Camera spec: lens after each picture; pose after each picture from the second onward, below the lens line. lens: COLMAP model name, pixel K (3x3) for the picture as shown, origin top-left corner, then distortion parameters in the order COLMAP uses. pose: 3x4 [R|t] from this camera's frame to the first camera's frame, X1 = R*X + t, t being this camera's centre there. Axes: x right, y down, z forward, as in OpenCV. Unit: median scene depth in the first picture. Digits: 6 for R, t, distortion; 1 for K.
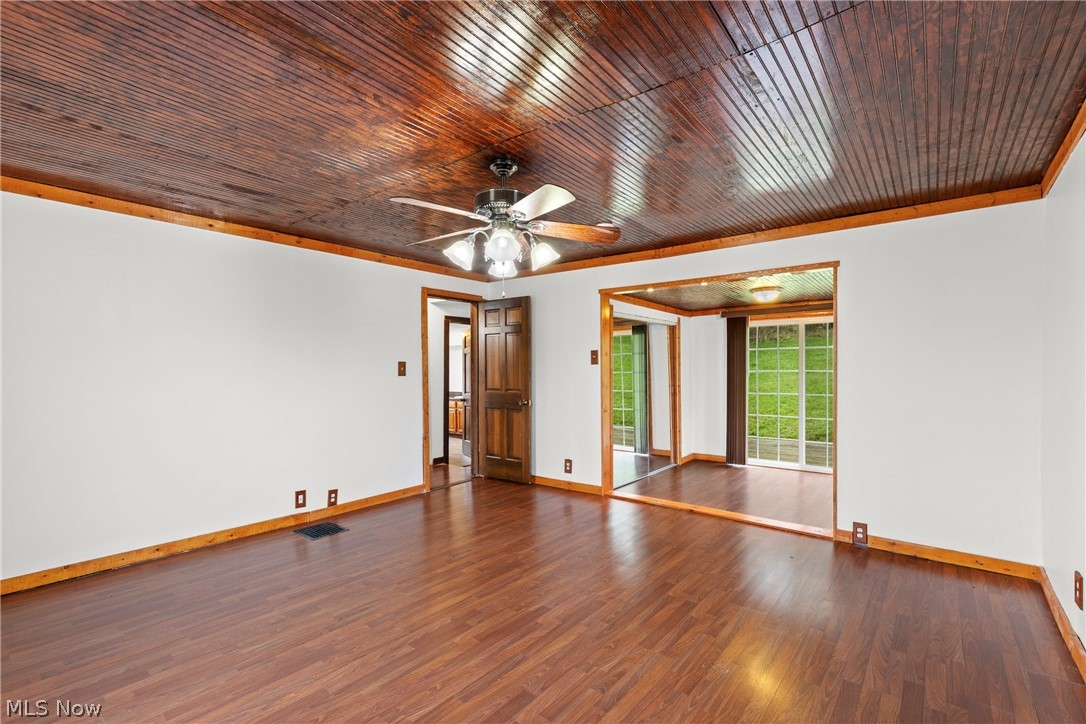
lens RADIAL K [[497.2, 0, 542.2], [0, 497.2, 365.9], [0, 0, 1]] dist [0.002560, 0.000093]
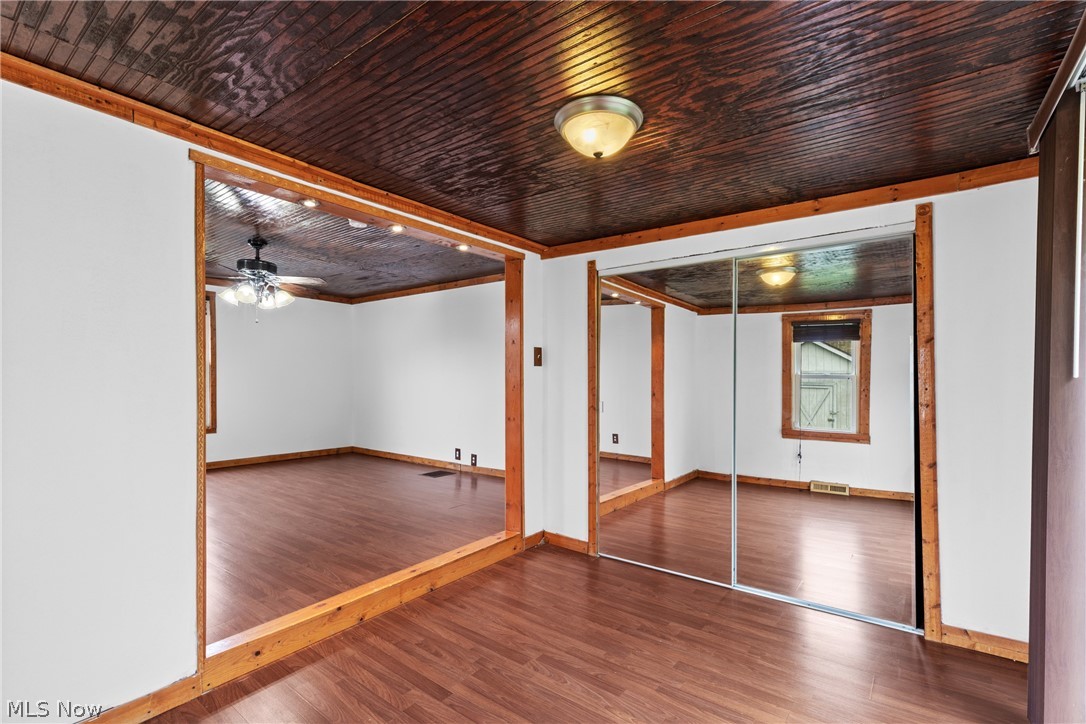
lens RADIAL K [[497.2, 0, 541.4], [0, 497.2, 369.4], [0, 0, 1]] dist [0.002560, 0.000093]
pose [[0.022786, -0.006768, -0.999717, 0.995362], [0.006614, 0.999956, -0.006619, 0.020733], [0.999718, -0.006461, 0.022829, 1.174086]]
